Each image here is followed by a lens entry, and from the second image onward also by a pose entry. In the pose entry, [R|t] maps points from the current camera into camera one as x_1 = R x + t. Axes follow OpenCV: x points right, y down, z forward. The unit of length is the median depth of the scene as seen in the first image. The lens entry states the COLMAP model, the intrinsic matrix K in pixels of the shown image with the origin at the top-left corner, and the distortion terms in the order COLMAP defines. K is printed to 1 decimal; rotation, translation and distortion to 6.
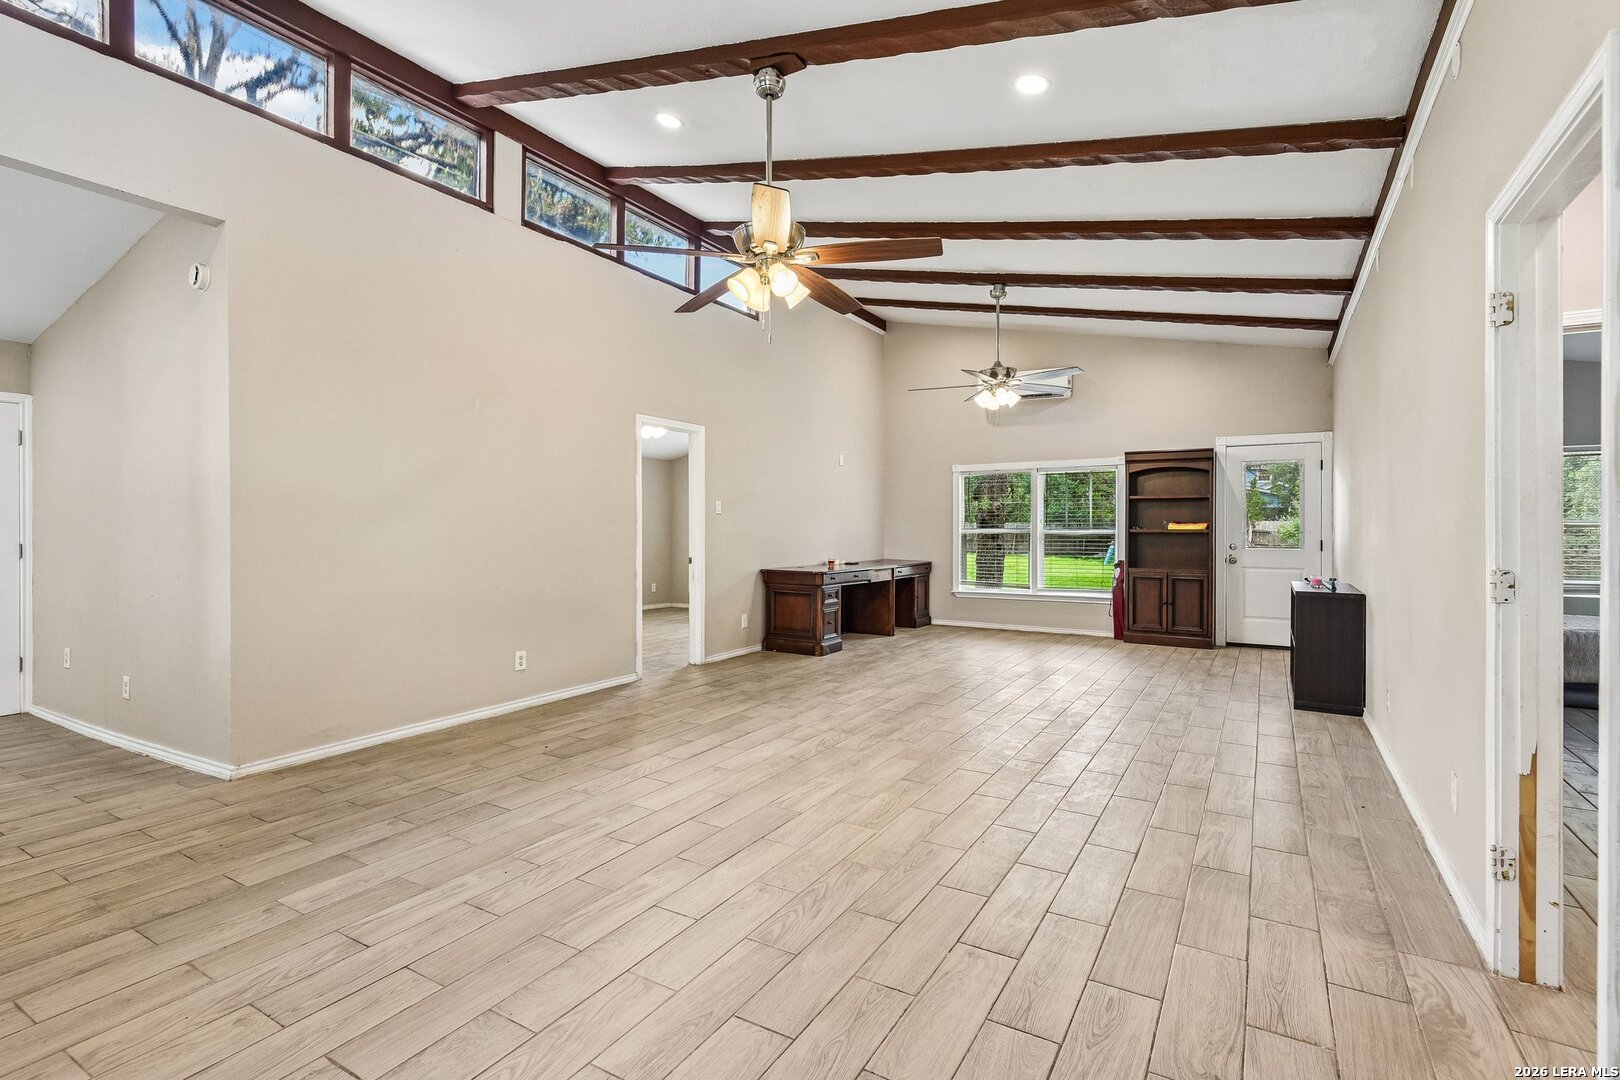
lens RADIAL K [[760.4, 0, 796.7], [0, 760.4, 530.9], [0, 0, 1]] dist [0.004435, -0.000570]
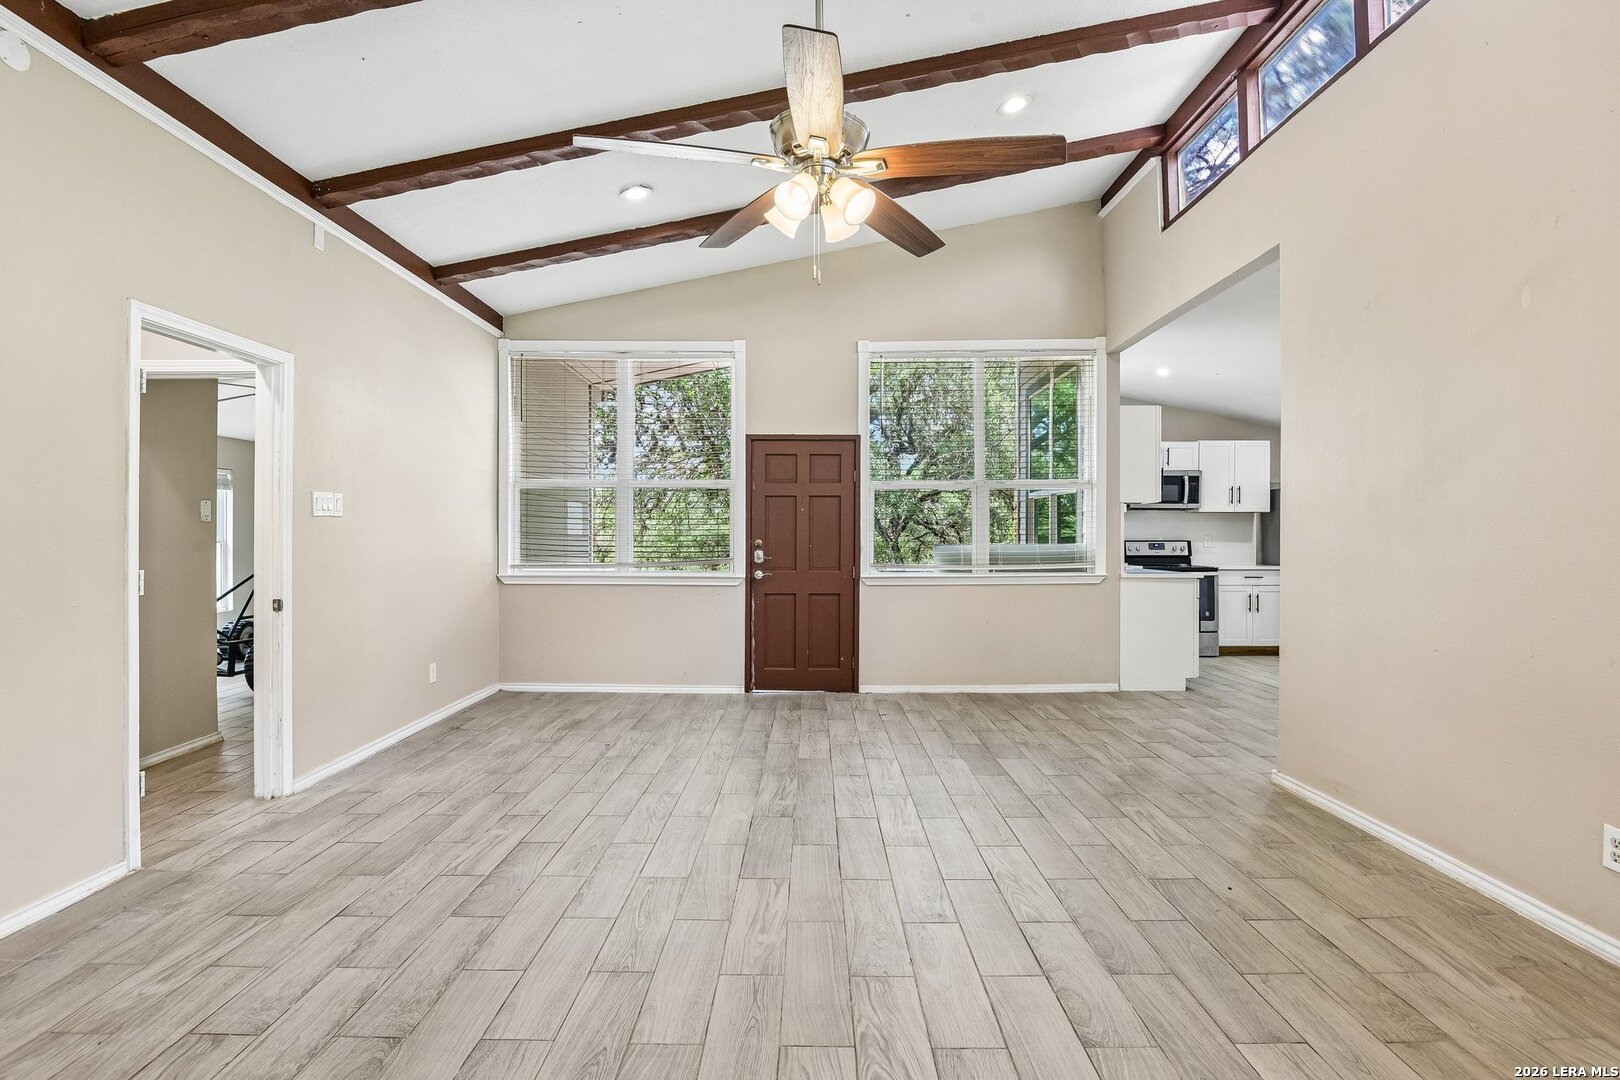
lens RADIAL K [[780.1, 0, 808.1], [0, 780.1, 532.9], [0, 0, 1]] dist [-0.002920, -0.000428]
pose [[-0.854228, -0.000670, -0.519899, 0.169956], [-0.001182, 0.999999, 0.000654, -0.005322], [0.519898, 0.001174, -0.854228, 0.770352]]
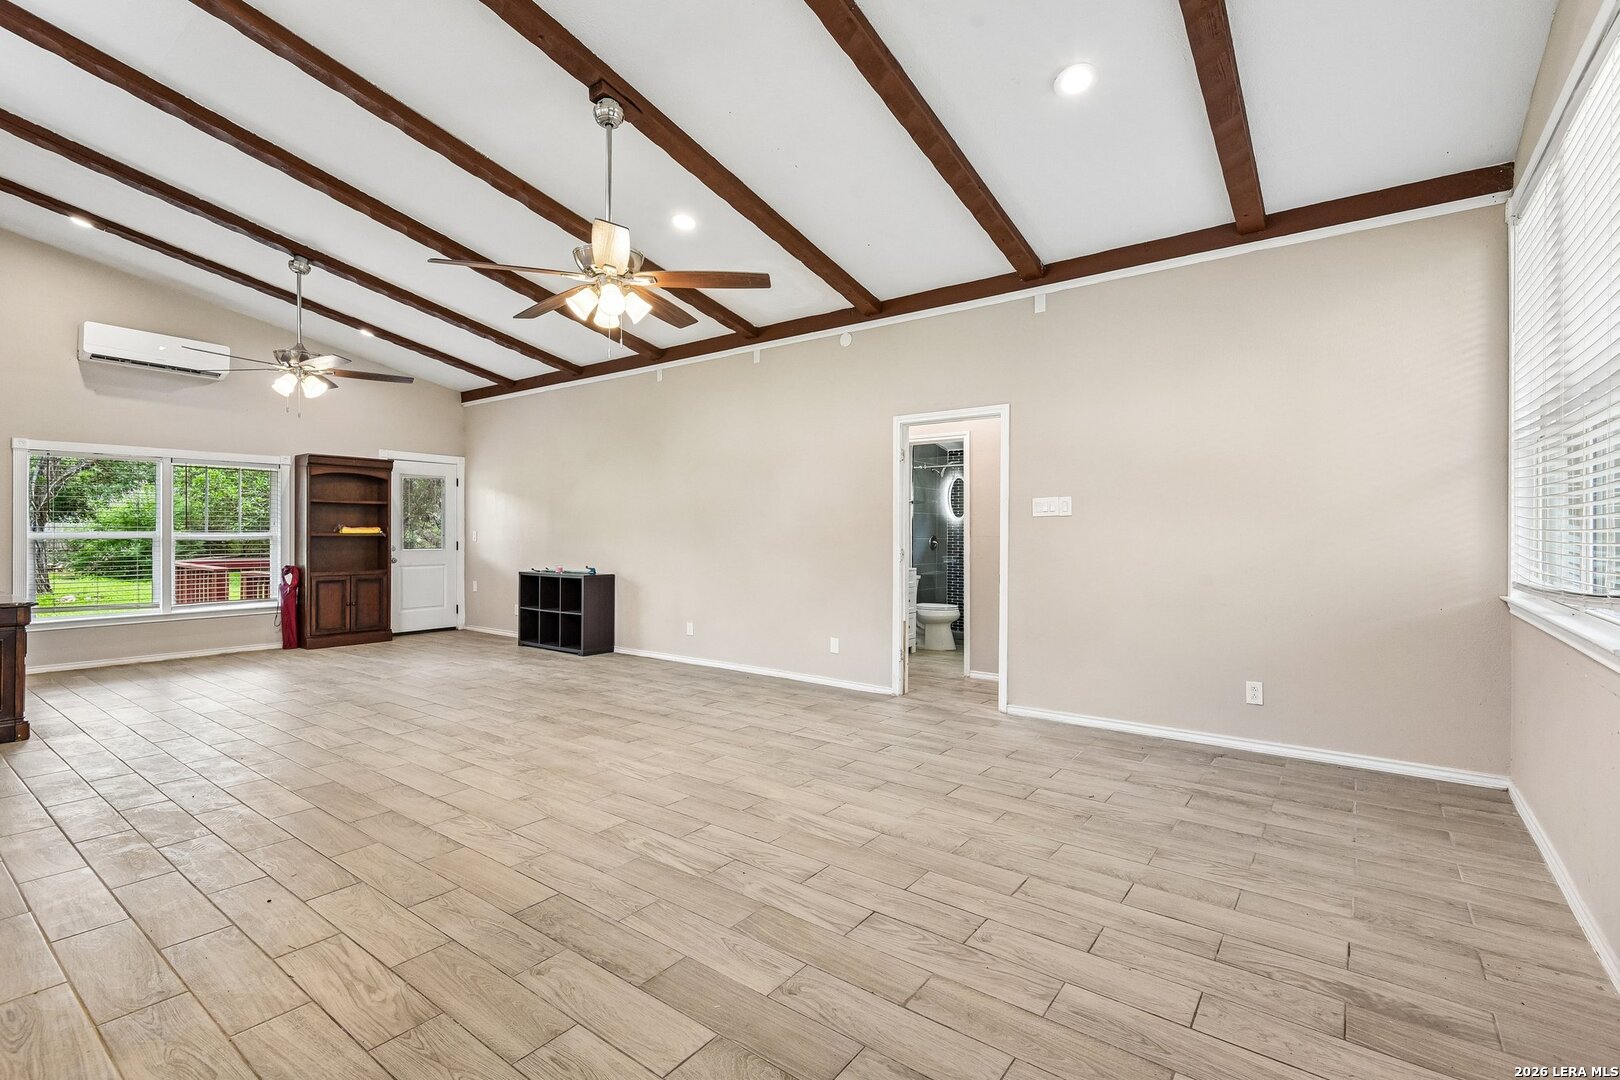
lens RADIAL K [[743.4, 0, 810.0], [0, 743.4, 540.0], [0, 0, 1]] dist [0.003210, 0.000026]
pose [[0.093887, -0.009721, 0.995535, -0.488881], [0.001420, 0.999953, 0.009630, -0.001740], [-0.995582, 0.000509, 0.093896, 0.295294]]
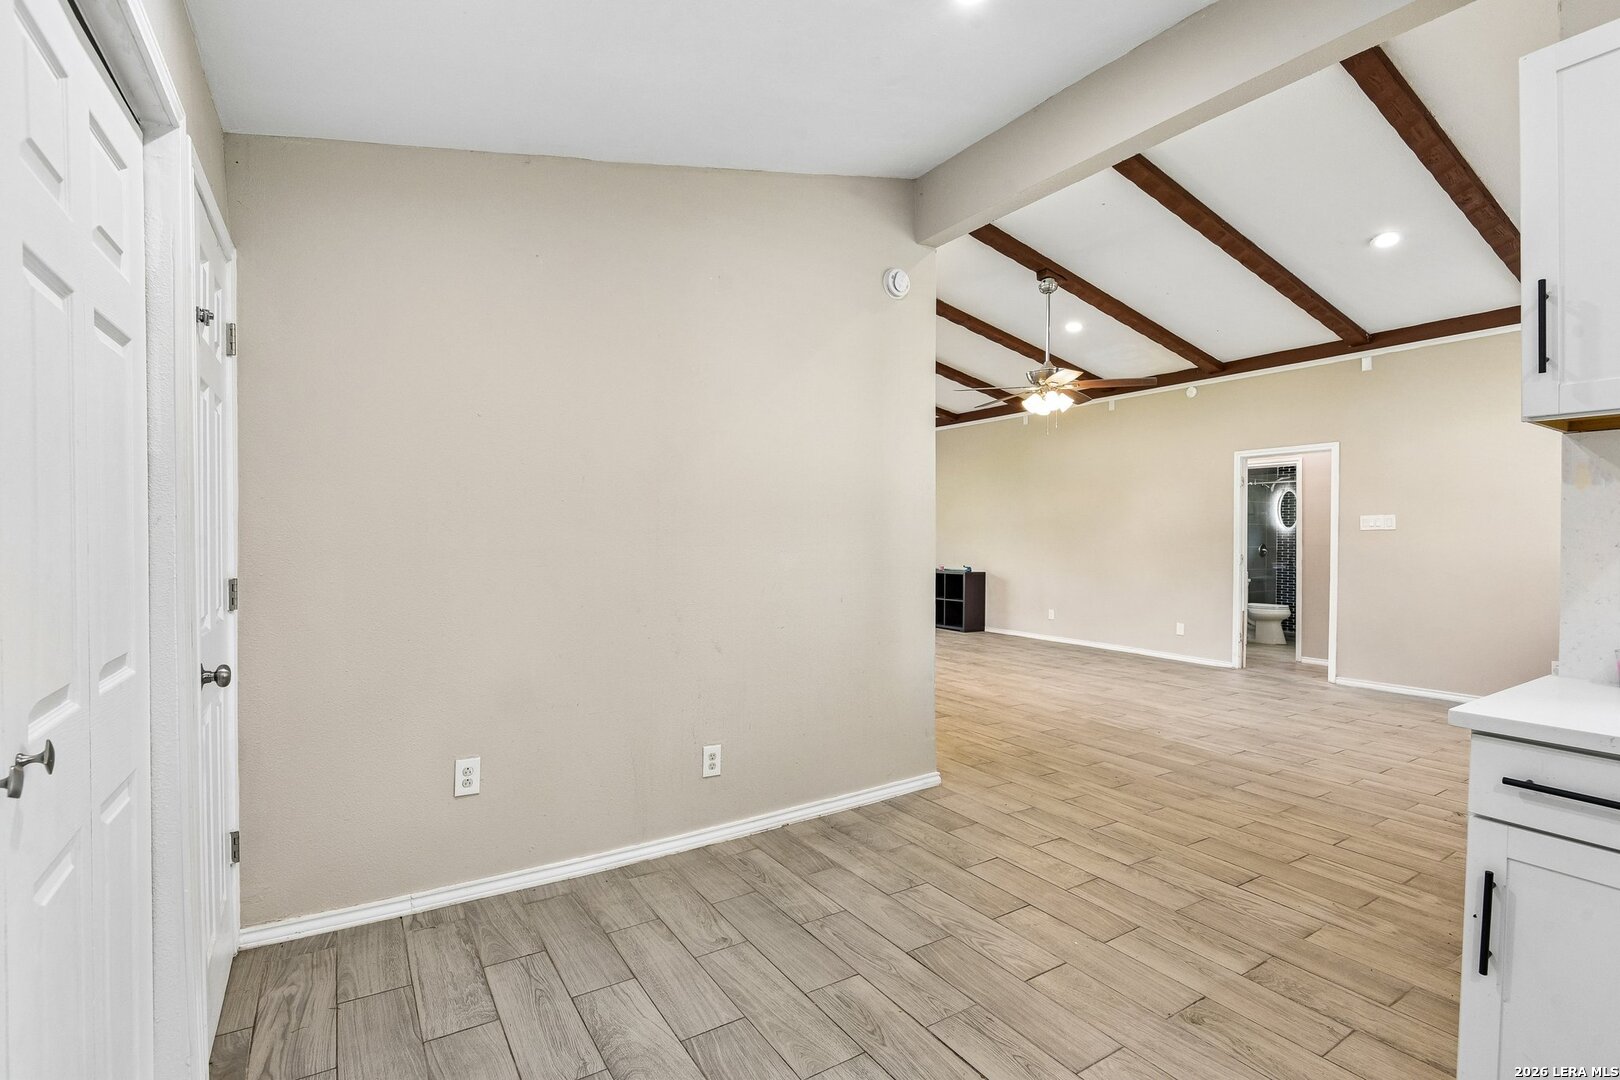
lens RADIAL K [[755.5, 0, 795.1], [0, 755.5, 542.0], [0, 0, 1]] dist [-0.023127, -0.000368]
pose [[0.455174, -0.003528, 0.890395, -0.857516], [-0.002152, 0.999985, 0.005062, -0.005259], [-0.890400, -0.004221, 0.455160, 0.346347]]
